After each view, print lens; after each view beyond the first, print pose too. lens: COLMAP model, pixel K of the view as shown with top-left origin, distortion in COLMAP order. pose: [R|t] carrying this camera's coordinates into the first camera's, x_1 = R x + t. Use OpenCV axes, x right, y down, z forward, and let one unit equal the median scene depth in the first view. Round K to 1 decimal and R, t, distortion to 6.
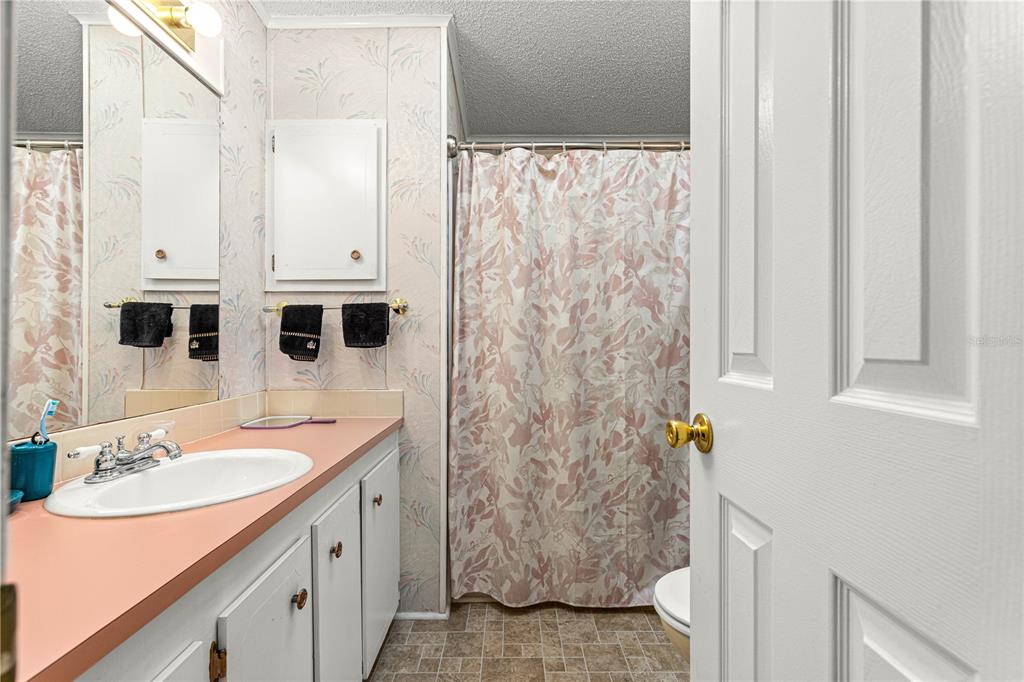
lens RADIAL K [[473.3, 0, 520.0], [0, 473.3, 341.1], [0, 0, 1]] dist [0.009168, -0.001632]
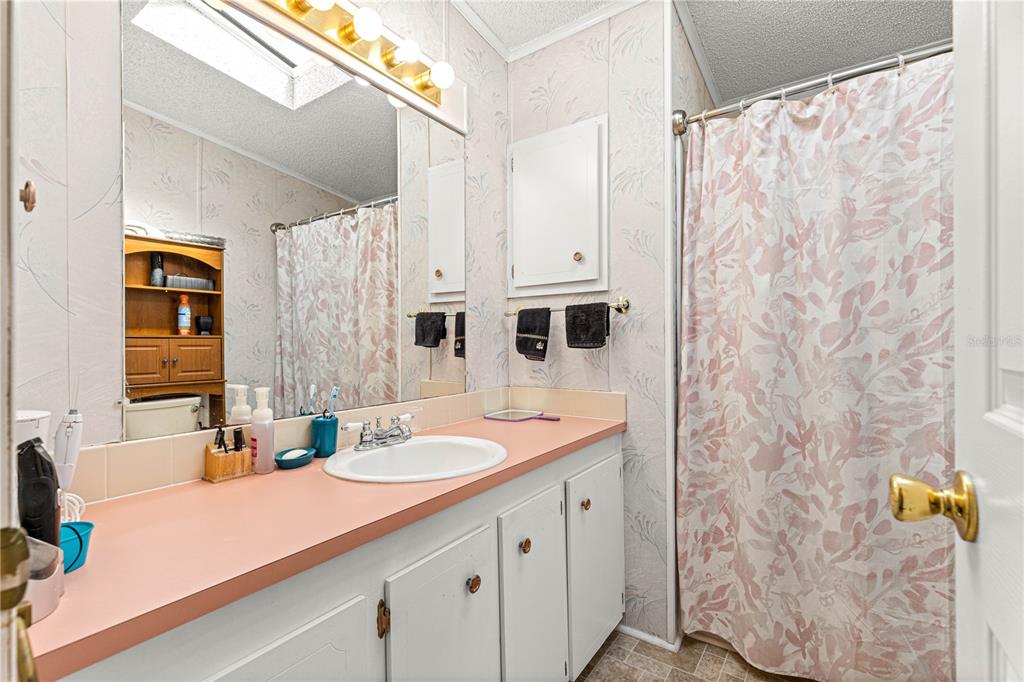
lens RADIAL K [[473.3, 0, 520.0], [0, 473.3, 341.1], [0, 0, 1]] dist [0.009168, -0.001632]
pose [[0.808391, -0.004665, -0.588628, 0.136395], [0.007119, 0.999973, 0.001852, -0.004262], [0.588603, -0.005687, 0.808402, 0.103424]]
